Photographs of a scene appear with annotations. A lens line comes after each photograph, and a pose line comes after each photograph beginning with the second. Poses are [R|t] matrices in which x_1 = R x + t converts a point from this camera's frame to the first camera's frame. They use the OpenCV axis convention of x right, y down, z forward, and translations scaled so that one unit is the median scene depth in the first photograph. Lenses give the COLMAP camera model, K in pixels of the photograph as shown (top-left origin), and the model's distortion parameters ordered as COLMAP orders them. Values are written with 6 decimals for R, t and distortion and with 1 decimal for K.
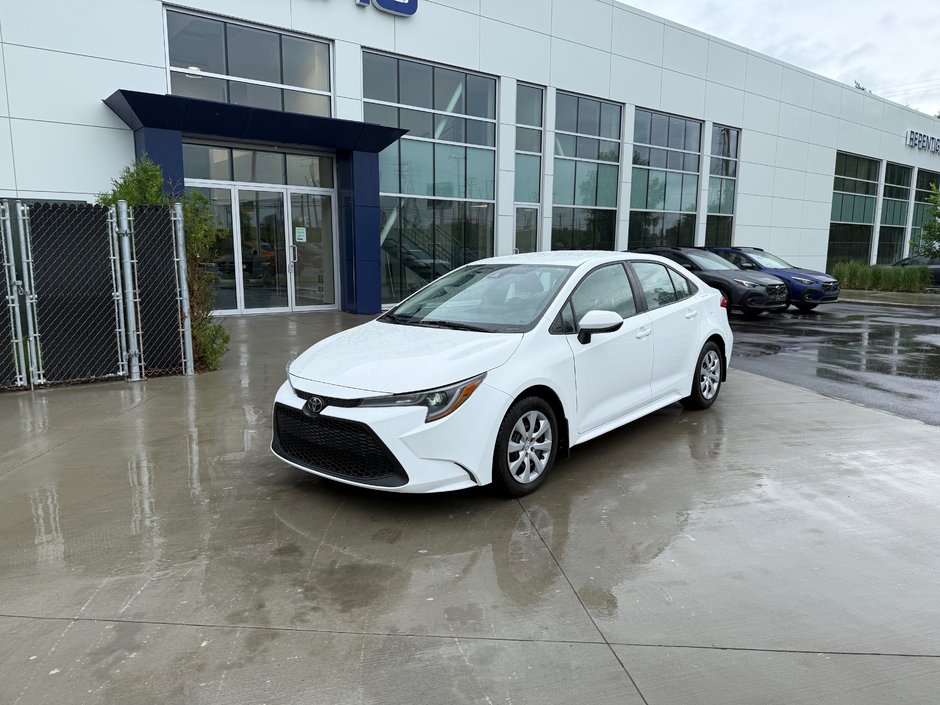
lens RADIAL K [[658.5, 0, 471.5], [0, 658.5, 360.0], [0, 0, 1]] dist [0.044366, -0.060136]
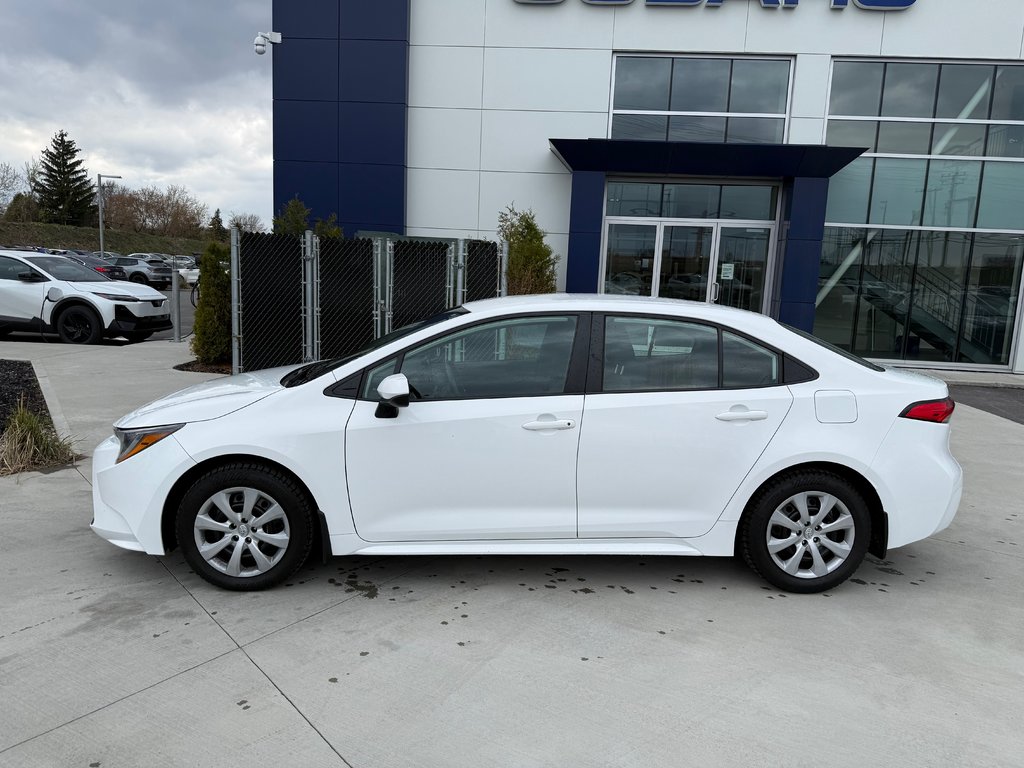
lens RADIAL K [[717.4, 0, 522.0], [0, 717.4, 389.3], [0, 0, 1]] dist [0.044366, -0.060136]
pose [[0.729511, 0.137138, -0.670079, 0.240270], [-0.152640, 0.987628, 0.035949, -0.018958], [0.666719, 0.076056, 0.741419, 0.072063]]
